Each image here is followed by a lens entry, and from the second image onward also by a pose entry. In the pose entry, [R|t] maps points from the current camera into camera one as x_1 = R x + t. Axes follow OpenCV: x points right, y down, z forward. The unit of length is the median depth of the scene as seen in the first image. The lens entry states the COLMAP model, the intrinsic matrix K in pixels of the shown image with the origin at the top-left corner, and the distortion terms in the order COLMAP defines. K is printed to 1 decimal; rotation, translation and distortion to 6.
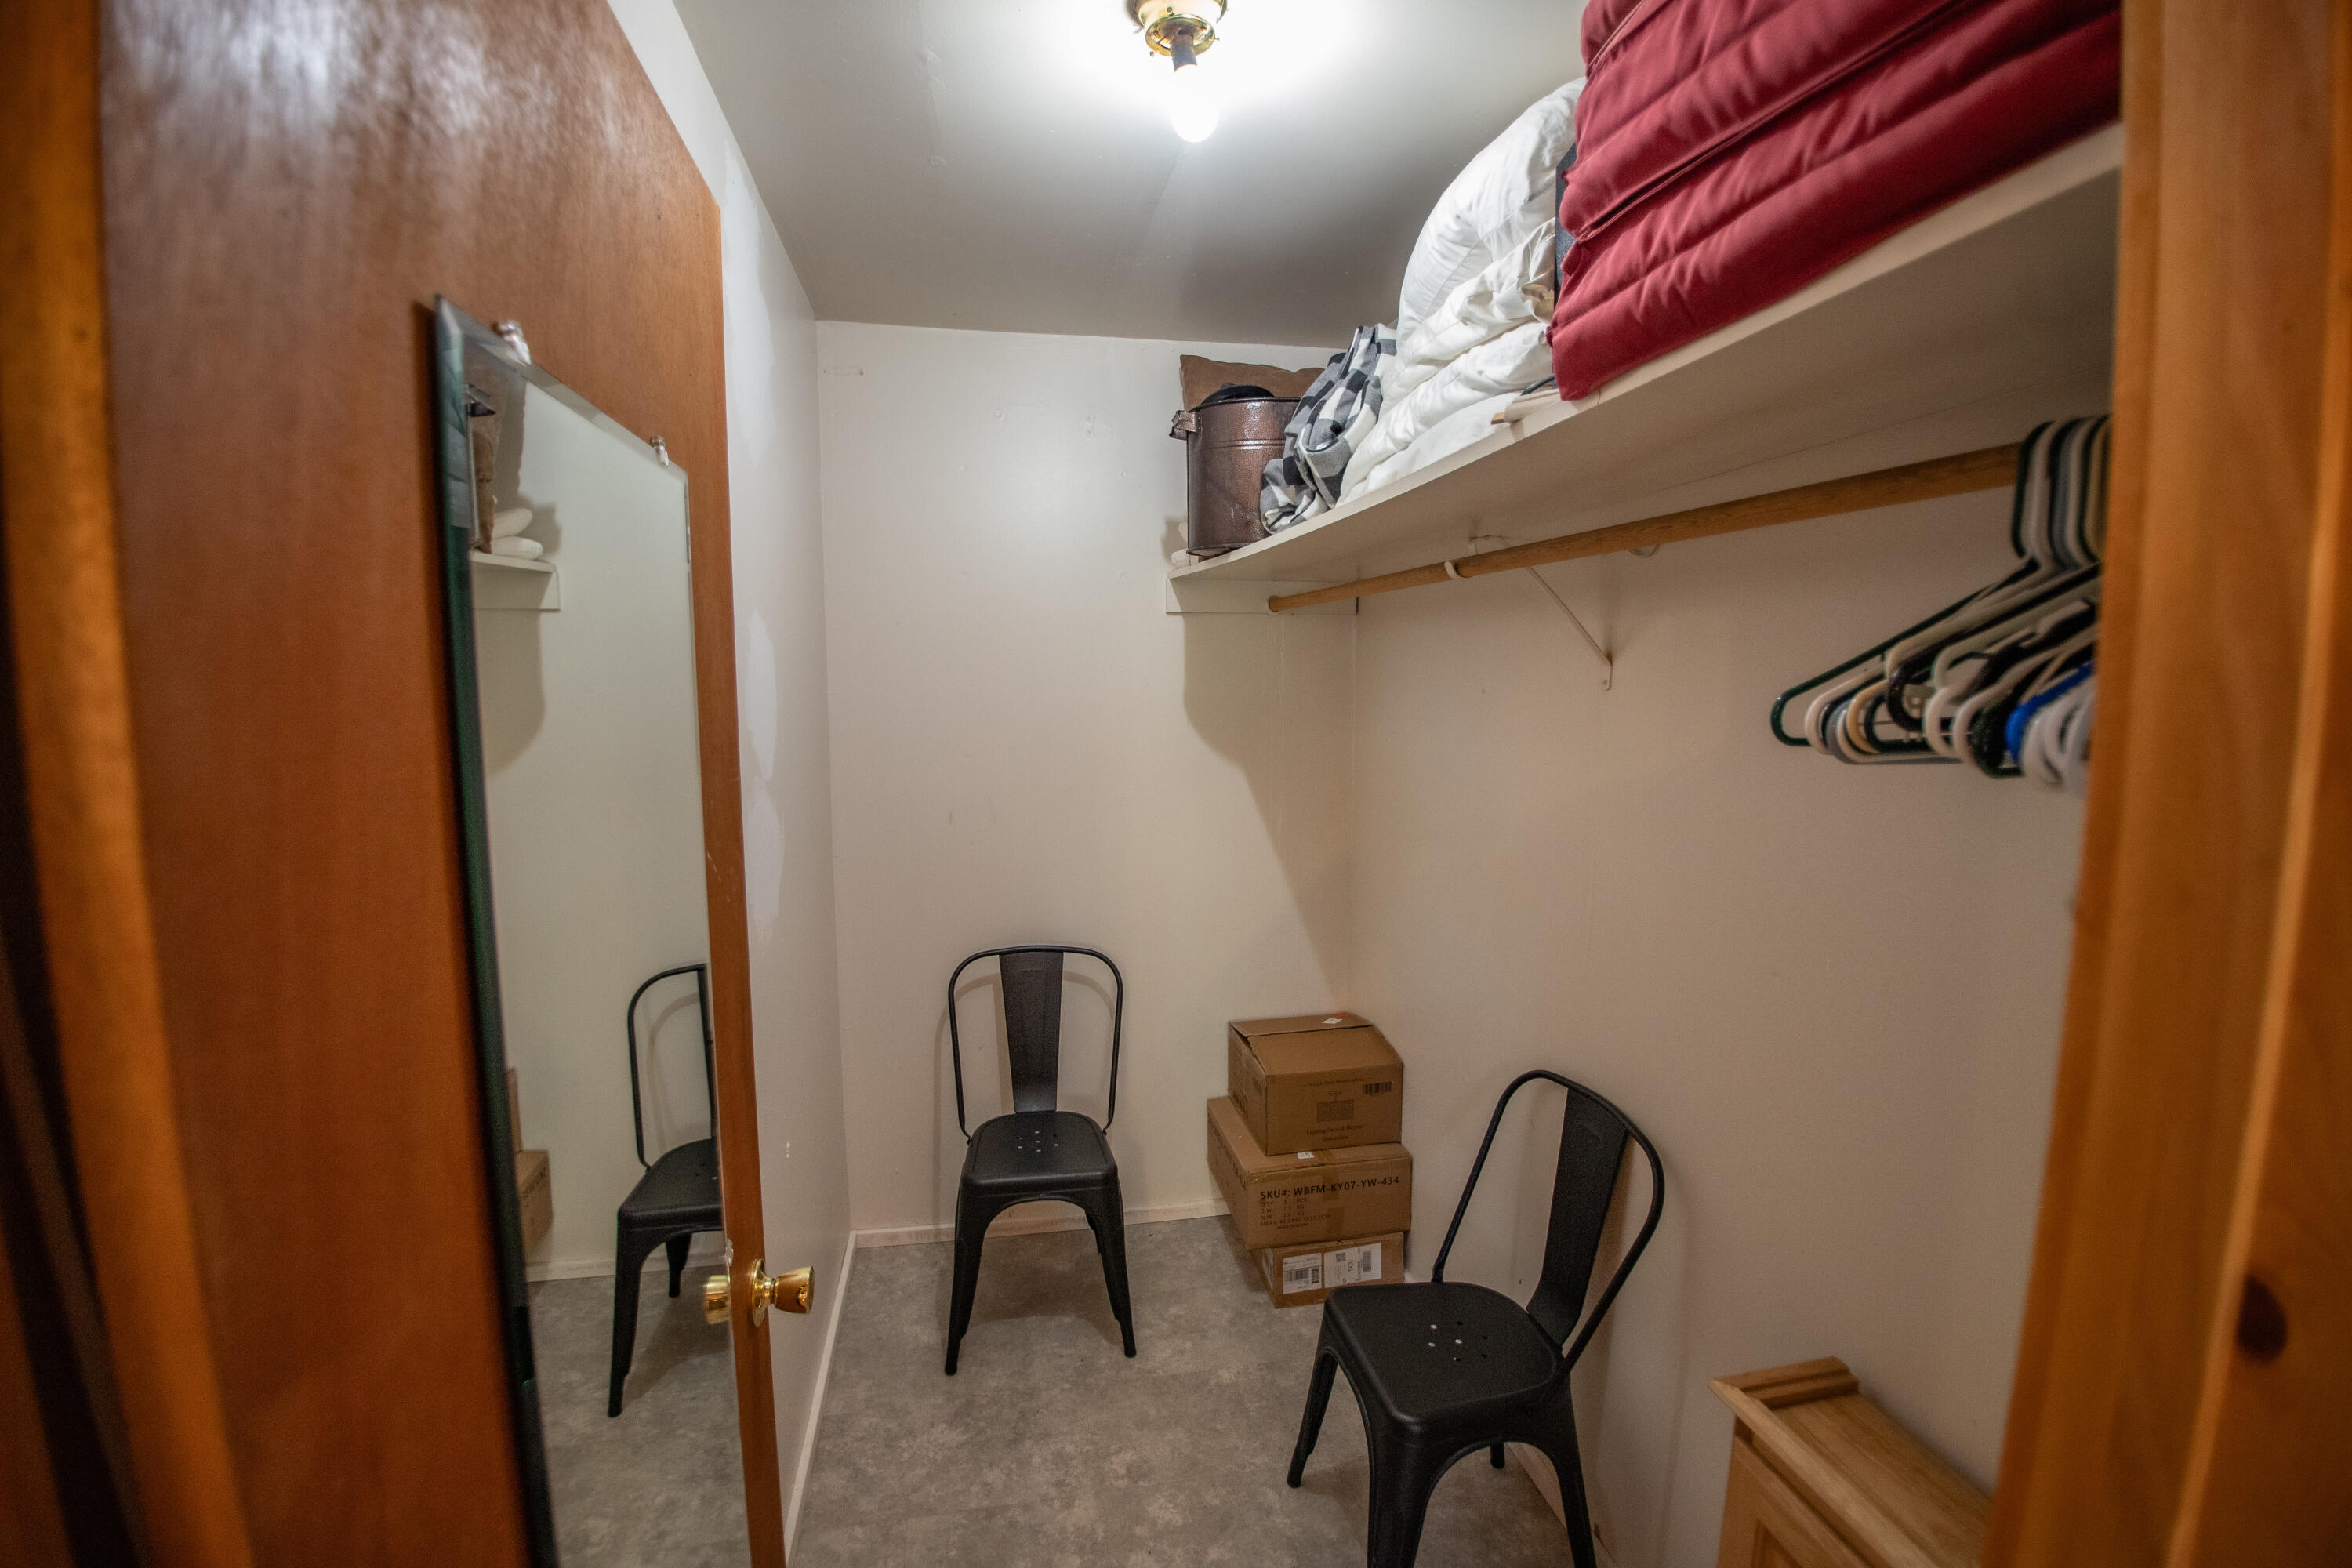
lens RADIAL K [[978.6, 0, 1176.1], [0, 978.6, 785.8], [0, 0, 1]] dist [-0.029669, -0.006371]
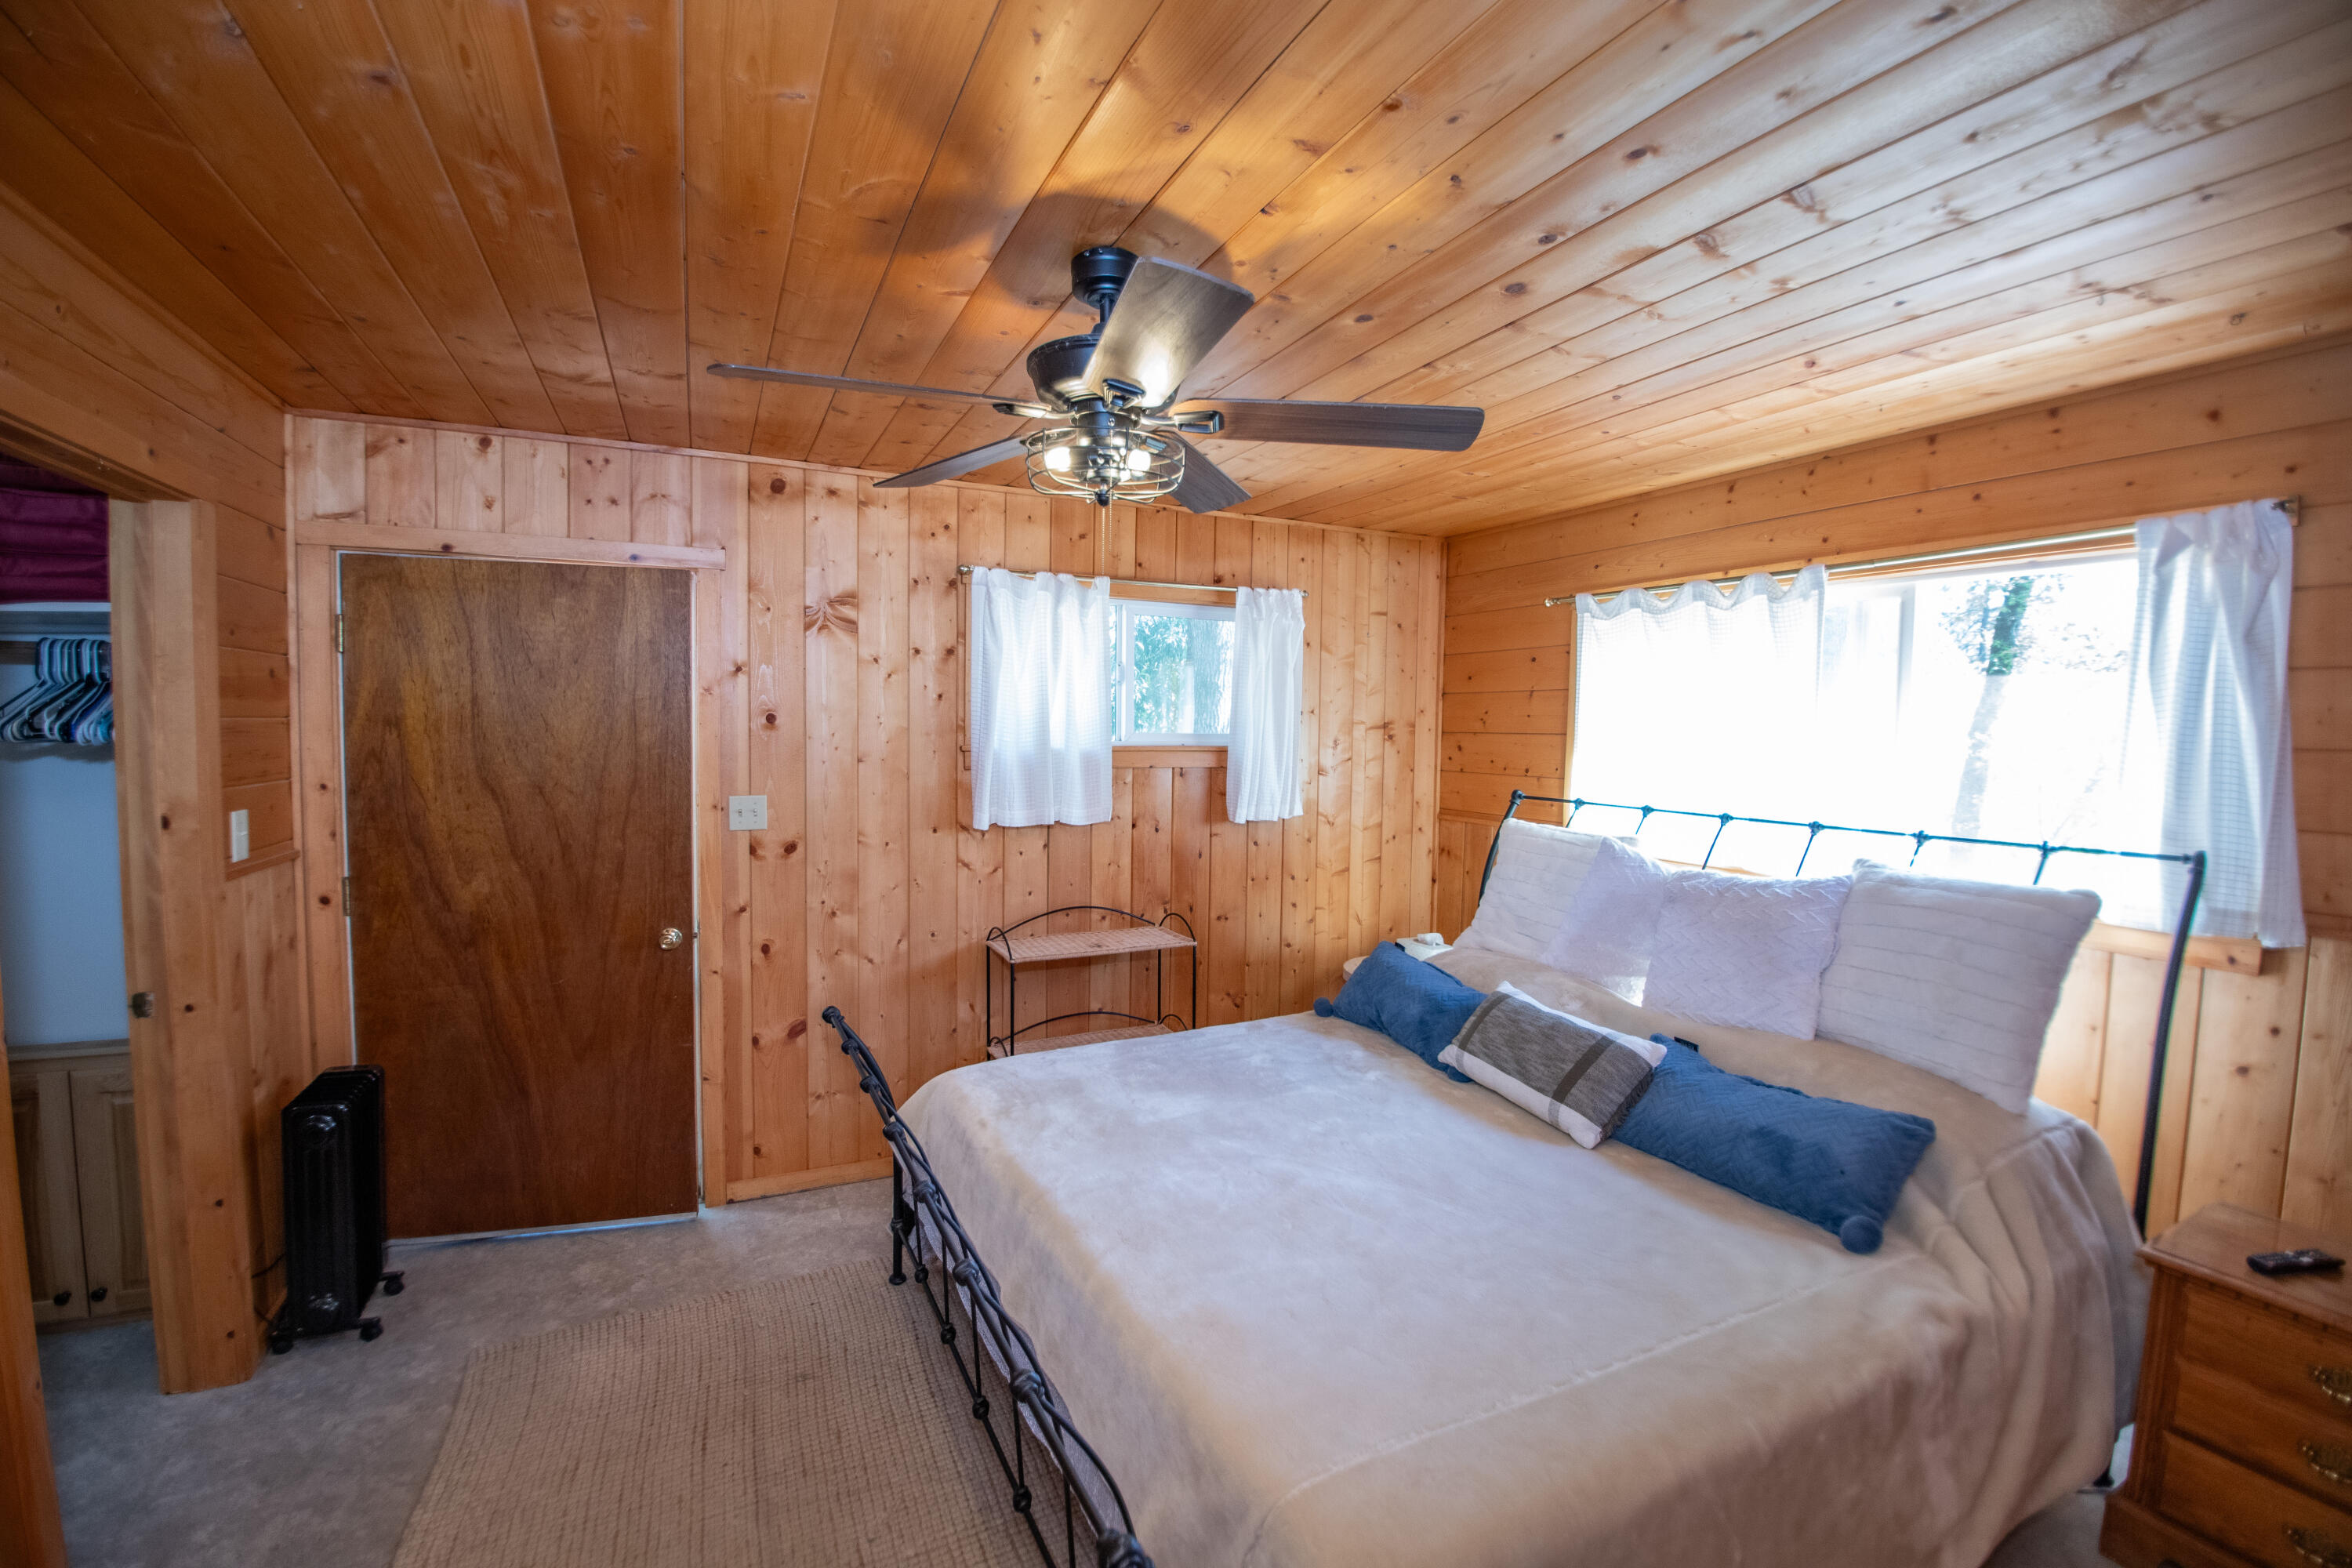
lens RADIAL K [[978.6, 0, 1172.5], [0, 978.6, 785.0], [0, 0, 1]] dist [-0.029669, -0.006371]
pose [[-0.248324, -0.068458, 0.966255, -3.488267], [0.089919, 0.991564, 0.093360, 0.192667], [-0.964494, 0.110068, -0.240074, -2.144791]]
